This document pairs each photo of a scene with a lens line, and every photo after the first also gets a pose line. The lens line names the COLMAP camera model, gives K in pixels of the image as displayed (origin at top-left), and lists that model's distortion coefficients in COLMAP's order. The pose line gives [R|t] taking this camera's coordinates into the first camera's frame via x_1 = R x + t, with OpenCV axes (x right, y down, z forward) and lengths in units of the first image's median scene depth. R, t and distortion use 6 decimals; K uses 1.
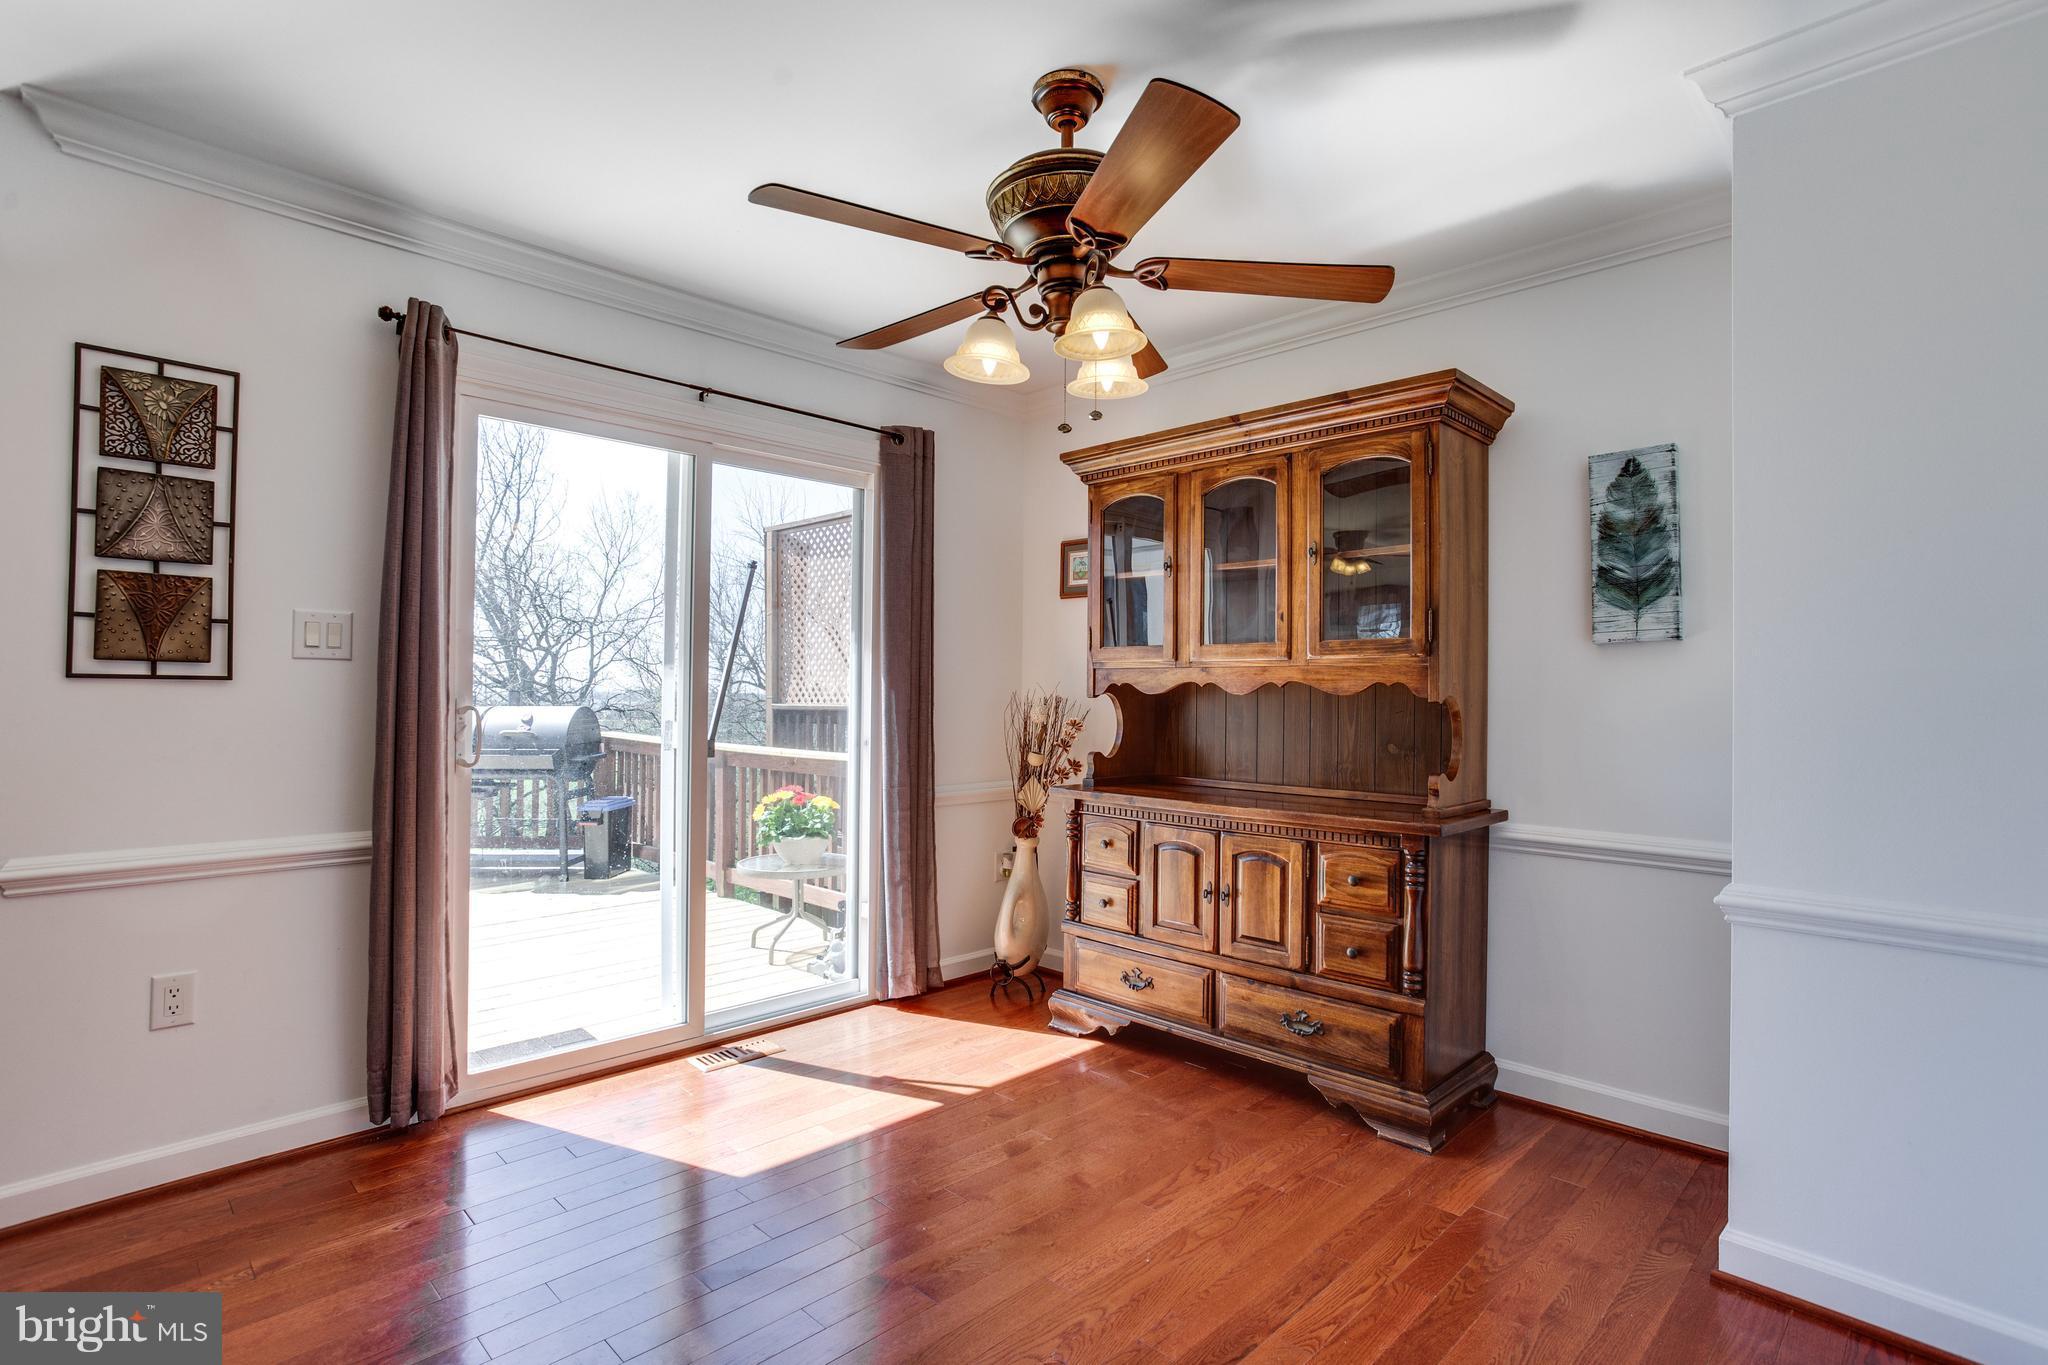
lens RADIAL K [[991.3, 0, 1064.4], [0, 991.3, 685.8], [0, 0, 1]] dist [-0.060197, 0.029561]
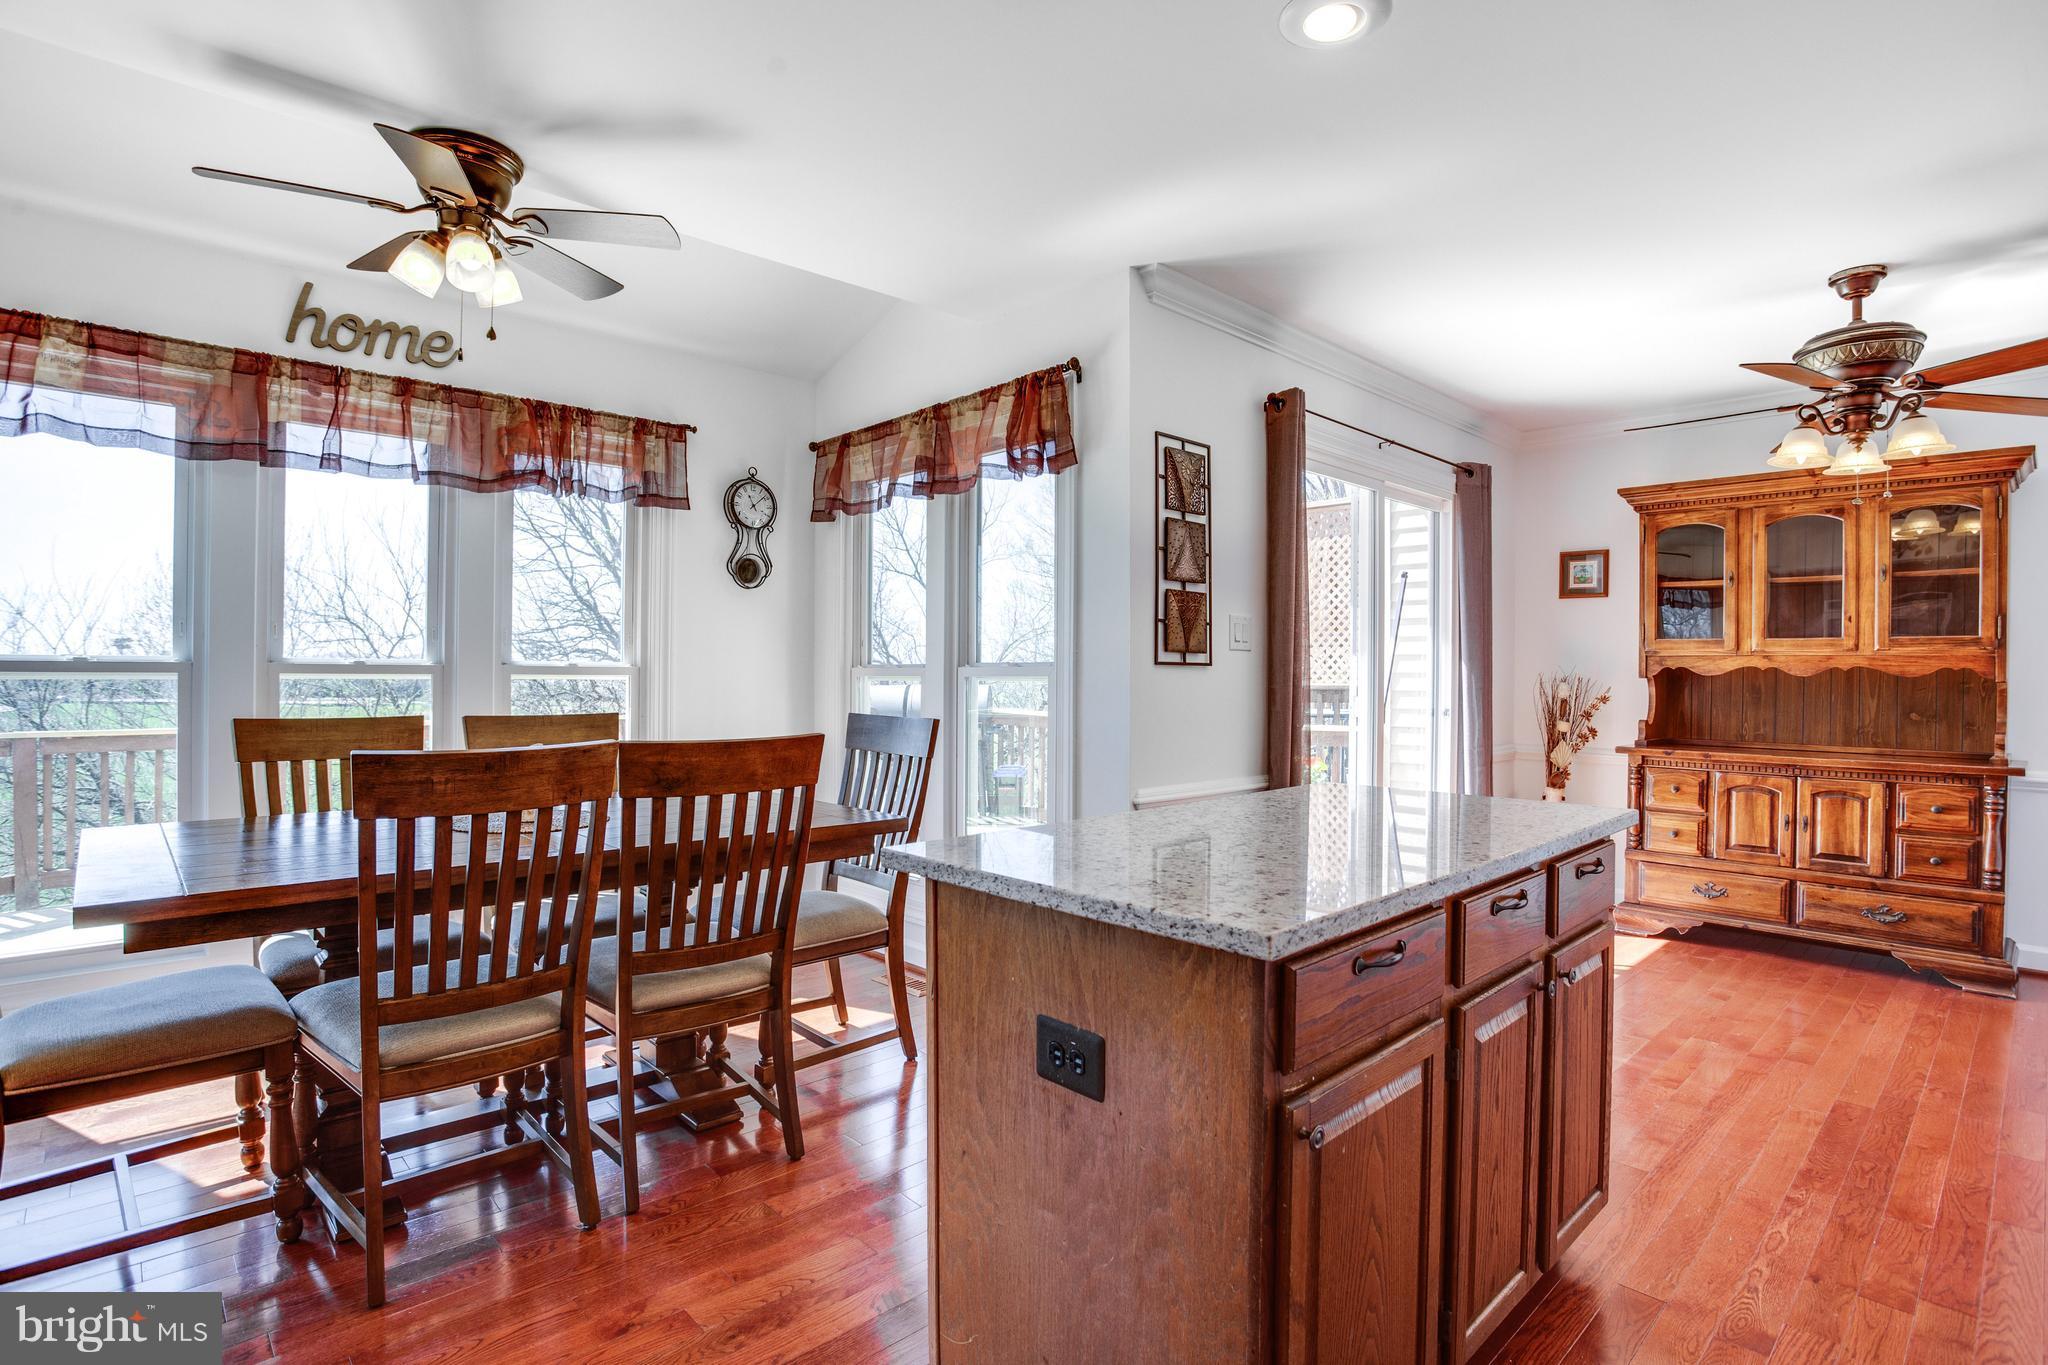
lens RADIAL K [[1015.7, 0, 1039.0], [0, 1015.7, 676.5], [0, 0, 1]] dist [-0.084152, 0.031298]
pose [[0.999093, 0.000949, -0.042562, -0.962041], [-0.000407, 0.999919, 0.012741, -0.008306], [0.042570, -0.012712, 0.999013, -0.439987]]
